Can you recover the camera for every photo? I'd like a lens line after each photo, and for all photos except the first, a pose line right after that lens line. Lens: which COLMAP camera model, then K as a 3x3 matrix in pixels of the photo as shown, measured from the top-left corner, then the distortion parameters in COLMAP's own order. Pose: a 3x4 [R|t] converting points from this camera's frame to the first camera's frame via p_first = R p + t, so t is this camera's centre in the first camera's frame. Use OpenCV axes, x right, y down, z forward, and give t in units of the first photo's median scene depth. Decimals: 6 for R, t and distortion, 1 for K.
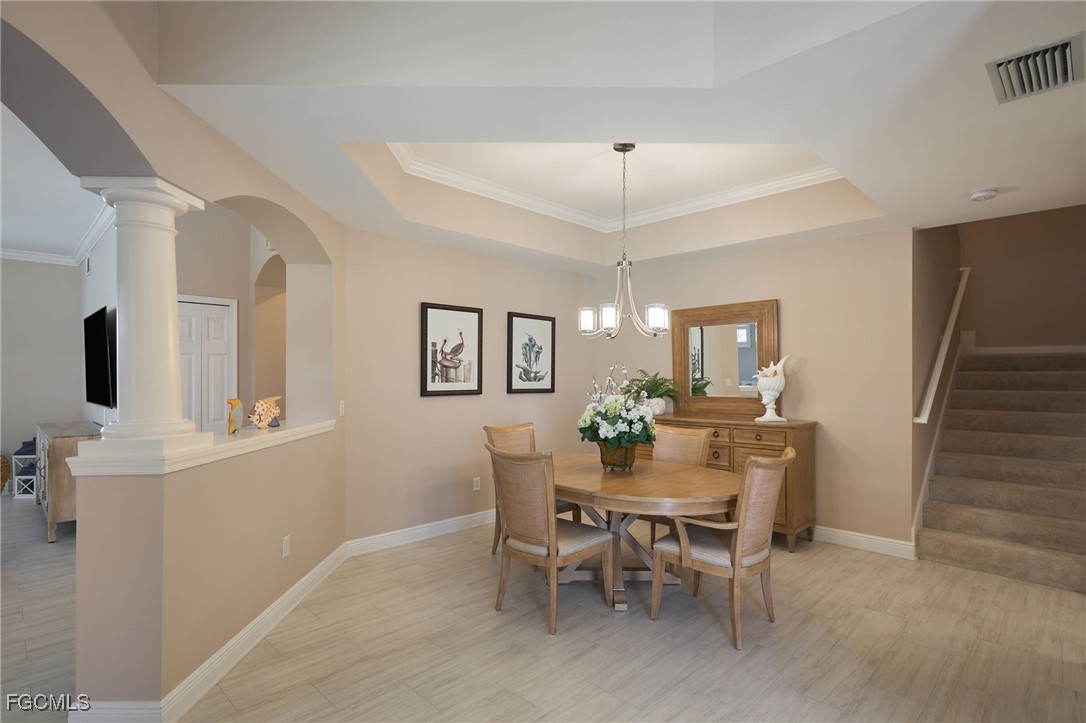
lens RADIAL K [[553.6, 0, 559.2], [0, 553.6, 373.8], [0, 0, 1]] dist [-0.002964, -0.000224]
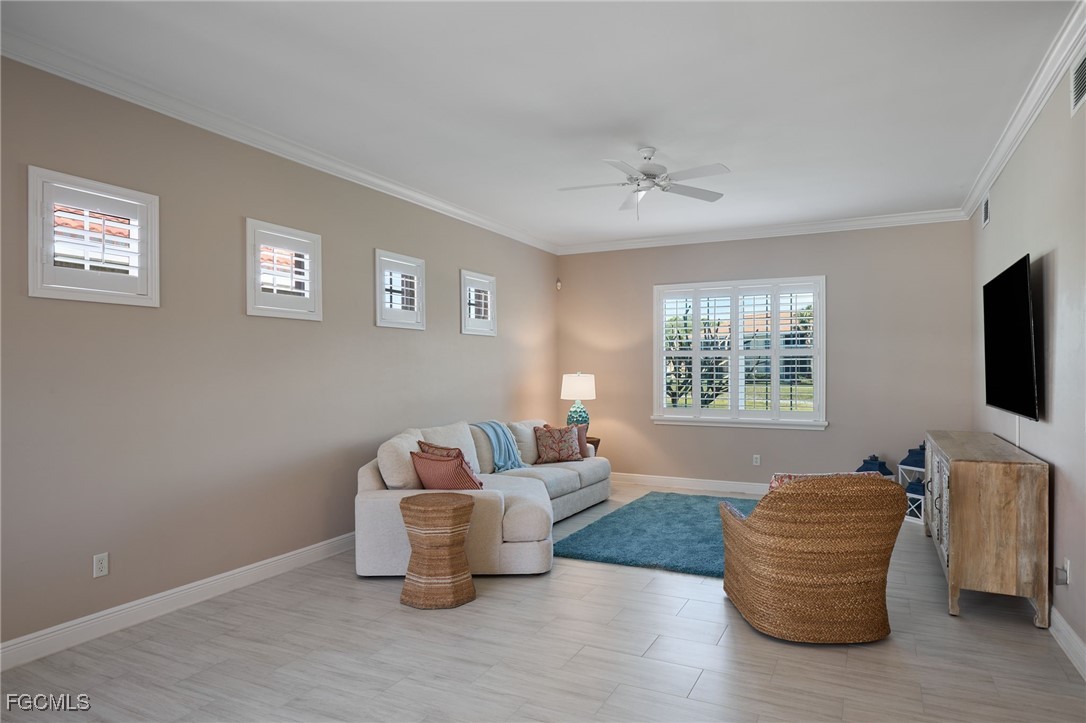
lens RADIAL K [[667.2, 0, 550.0], [0, 667.2, 374.6], [0, 0, 1]] dist [-0.001167, 0.000820]
pose [[0.315797, 0.007669, -0.948796, -0.260218], [0.006136, 0.999930, 0.010125, 0.001112], [0.948807, -0.009019, 0.315728, 0.238284]]
